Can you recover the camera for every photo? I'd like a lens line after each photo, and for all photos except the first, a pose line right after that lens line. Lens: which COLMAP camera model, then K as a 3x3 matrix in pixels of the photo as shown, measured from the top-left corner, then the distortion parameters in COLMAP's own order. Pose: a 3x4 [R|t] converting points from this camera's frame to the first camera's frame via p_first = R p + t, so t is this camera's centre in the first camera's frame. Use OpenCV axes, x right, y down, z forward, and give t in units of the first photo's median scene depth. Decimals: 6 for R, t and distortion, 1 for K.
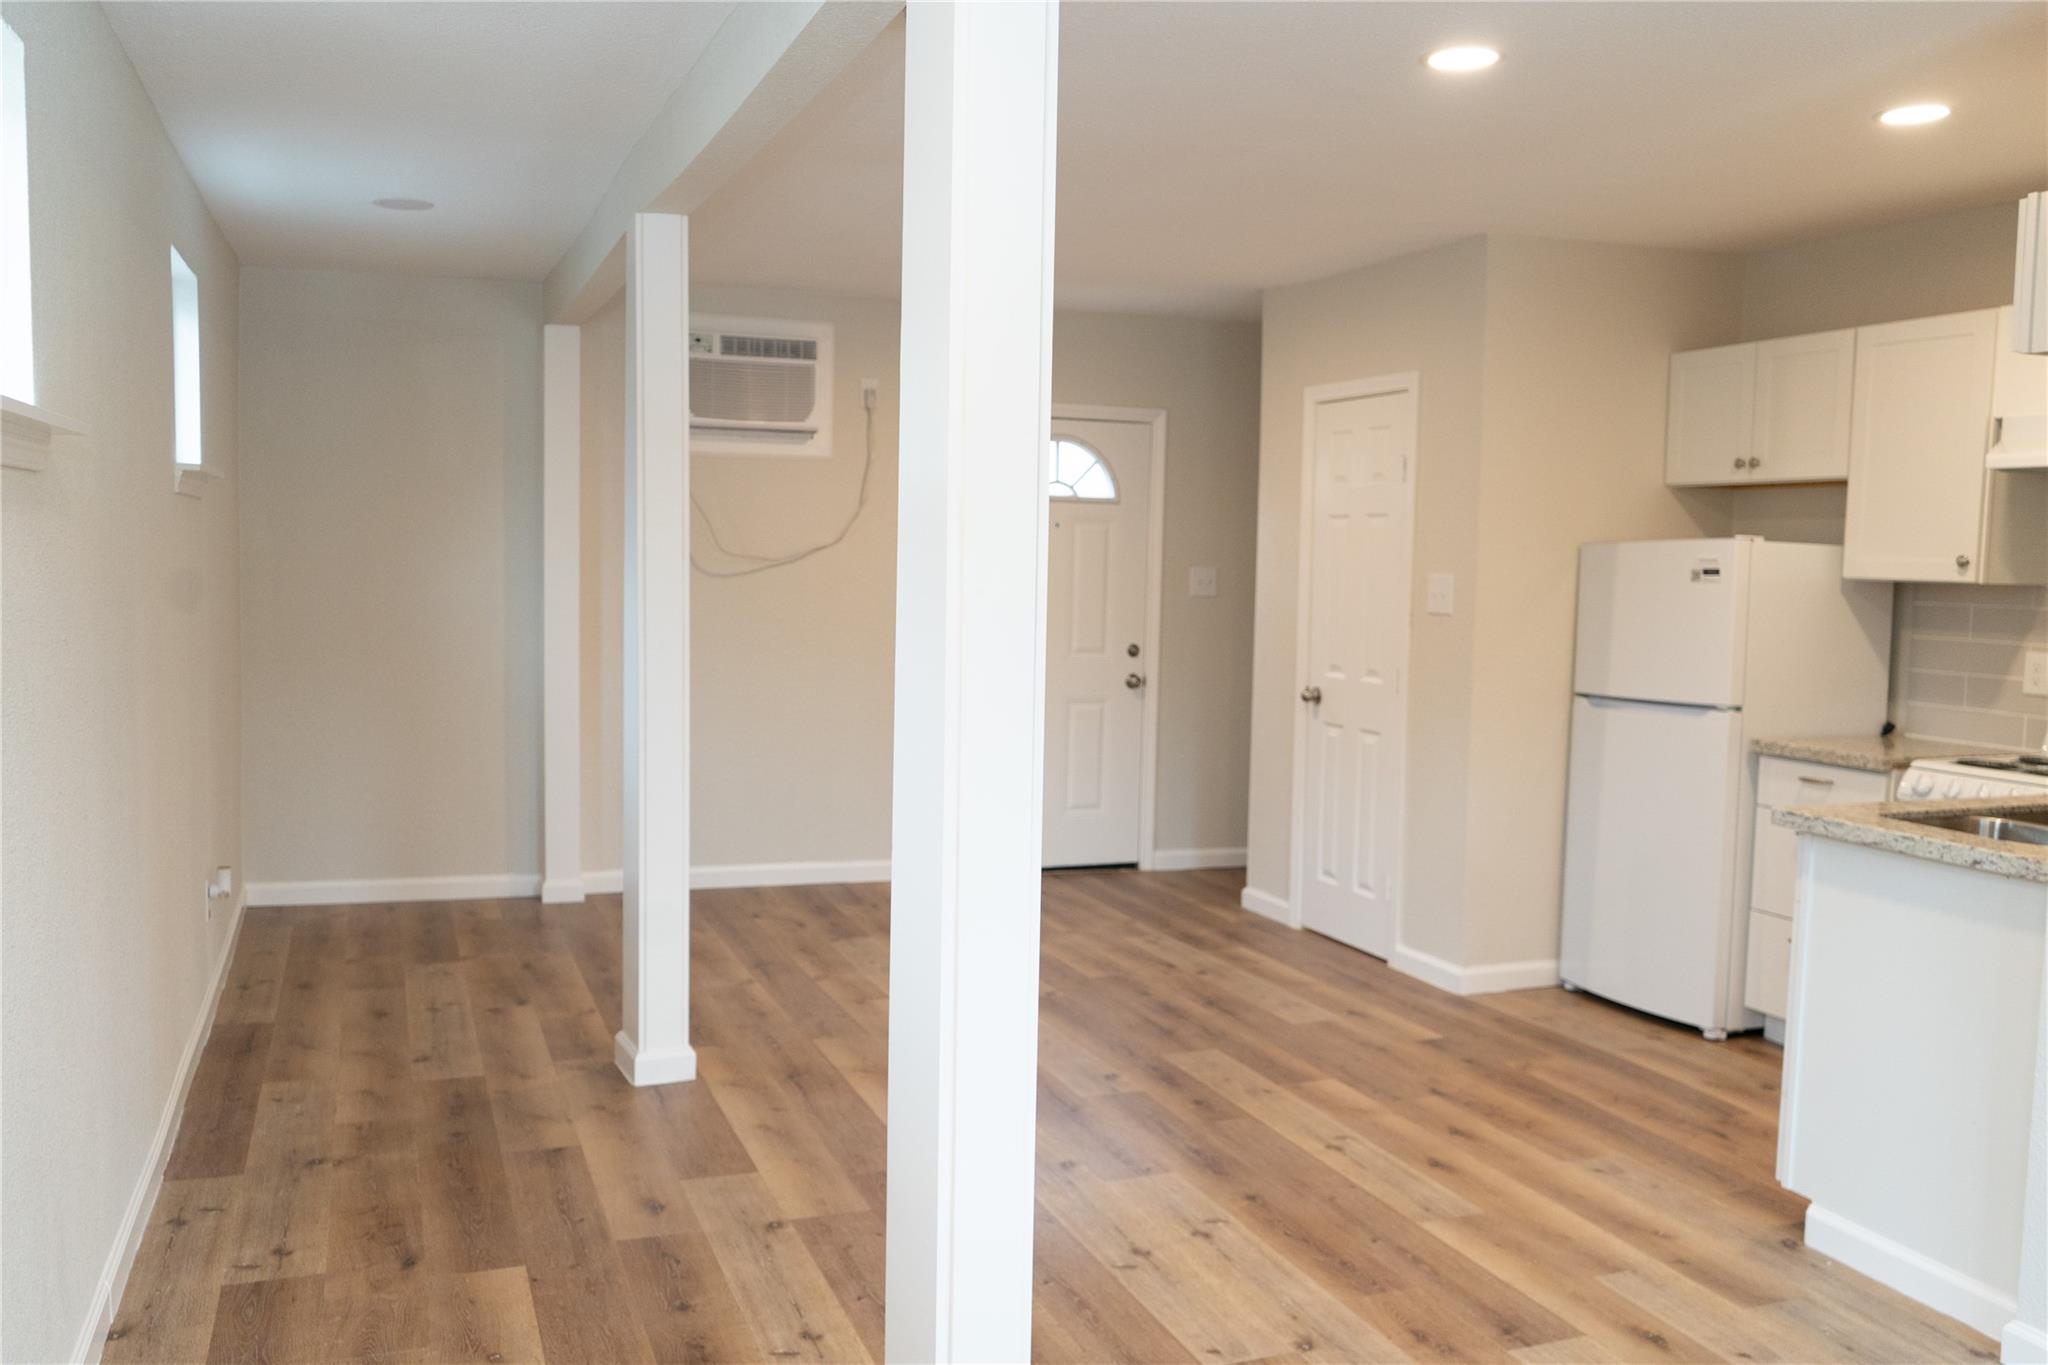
lens RADIAL K [[1654.0, 0, 1050.4], [0, 1654.0, 688.2], [0, 0, 1]] dist [-0.011478, 0.004923]
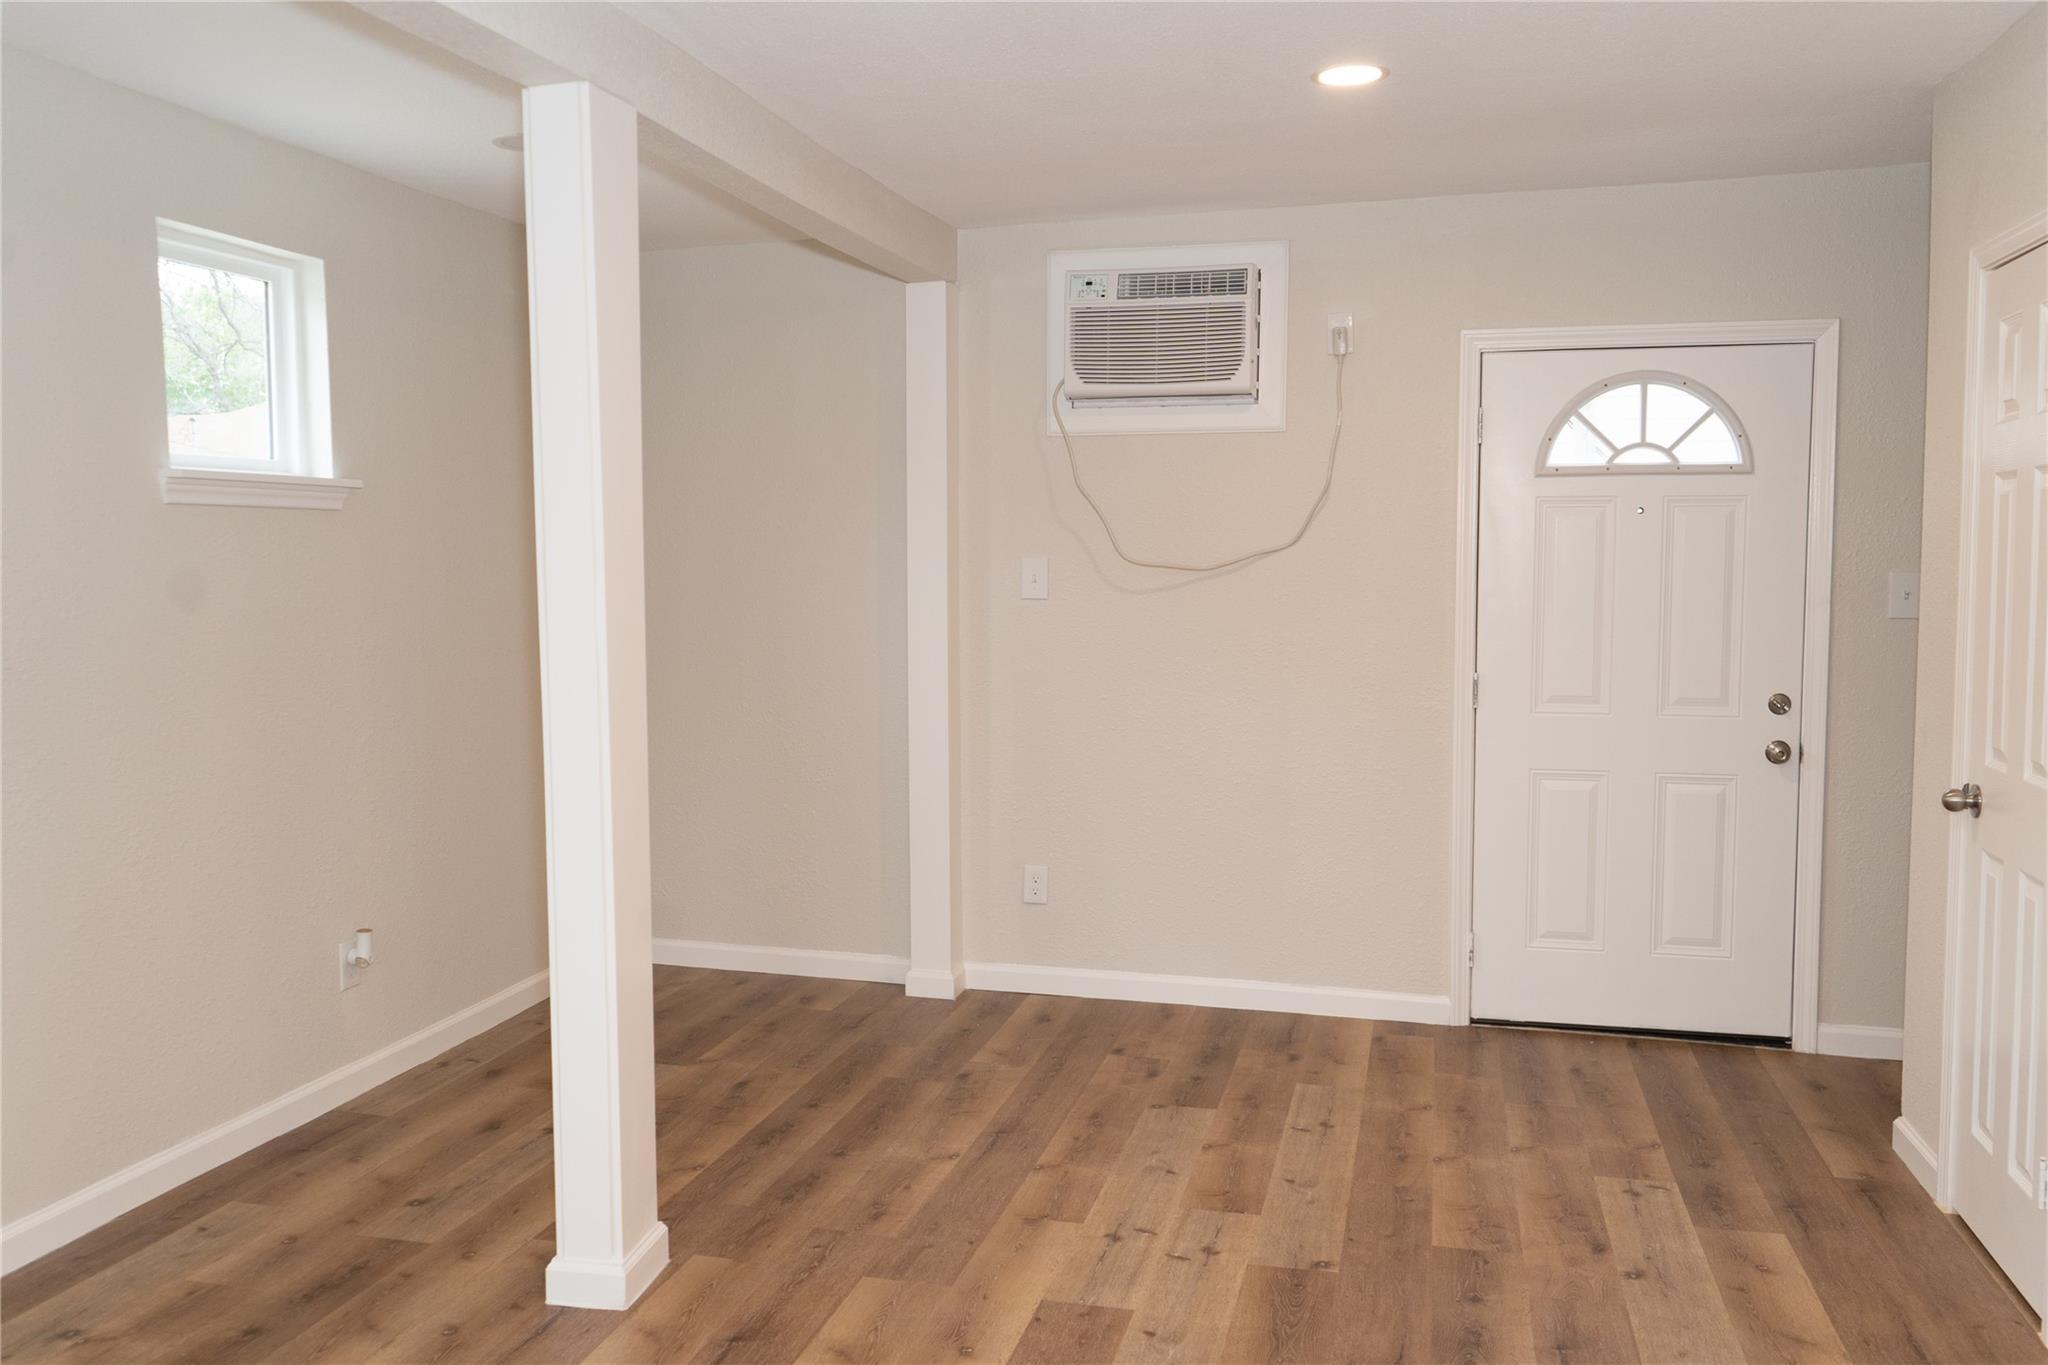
lens RADIAL K [[1736.8, 0, 1024.0], [0, 1736.8, 682.5], [0, 0, 1]] dist [-0.000173, -0.001909]
pose [[0.808997, 0.022314, -0.587389, 0.238465], [-0.030733, 0.999518, -0.004356, -0.022026], [0.587009, 0.021576, 0.809293, 0.337255]]
